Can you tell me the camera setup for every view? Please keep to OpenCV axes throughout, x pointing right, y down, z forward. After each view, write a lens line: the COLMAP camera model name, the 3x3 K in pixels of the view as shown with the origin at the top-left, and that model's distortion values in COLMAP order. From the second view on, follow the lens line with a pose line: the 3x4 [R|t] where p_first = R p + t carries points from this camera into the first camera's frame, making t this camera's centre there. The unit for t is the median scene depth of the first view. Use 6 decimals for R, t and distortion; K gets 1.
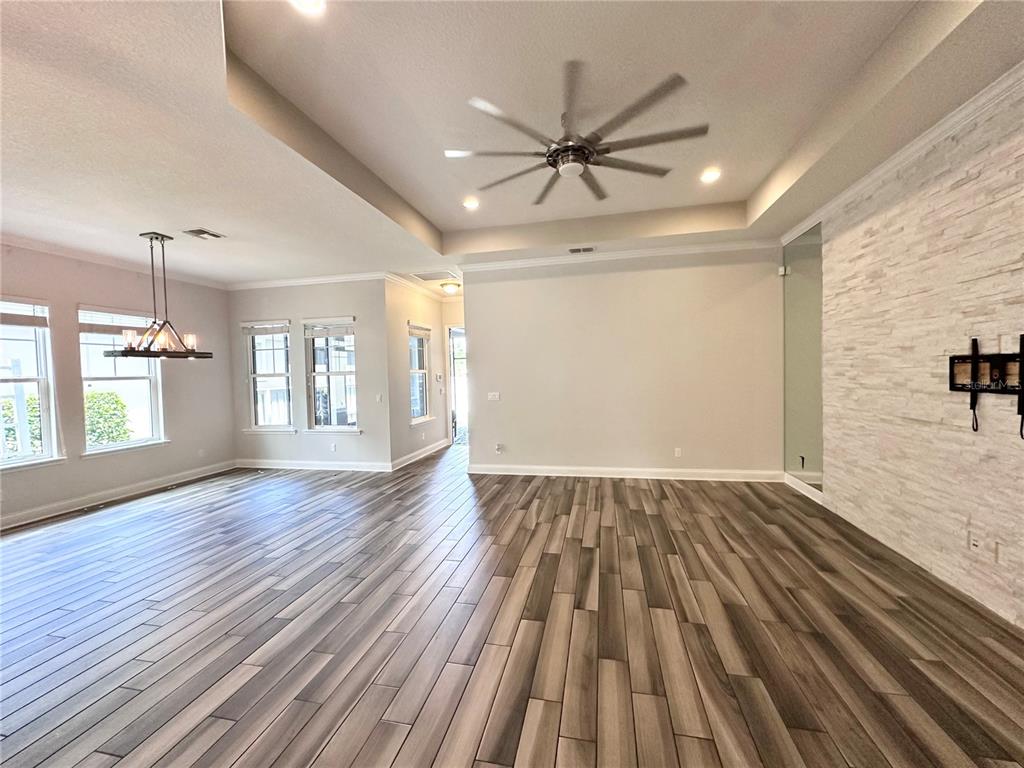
lens RADIAL K [[409.7, 0, 512.0], [0, 409.7, 384.0], [0, 0, 1]] dist [-0.001798, 0.000402]
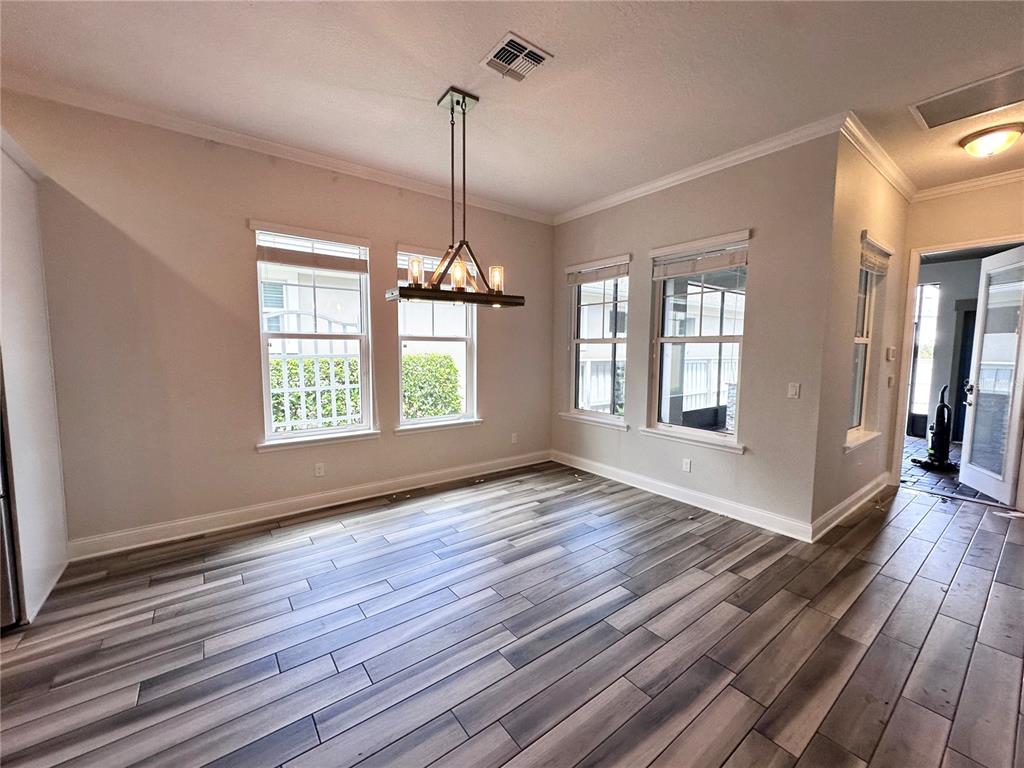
lens RADIAL K [[409.7, 0, 512.0], [0, 409.7, 384.0], [0, 0, 1]] dist [-0.001798, 0.000402]
pose [[0.760069, 0.086316, -0.644085, -0.367676], [-0.045527, 0.995777, 0.079722, 0.004789], [0.648246, -0.031271, 0.760788, 0.557992]]
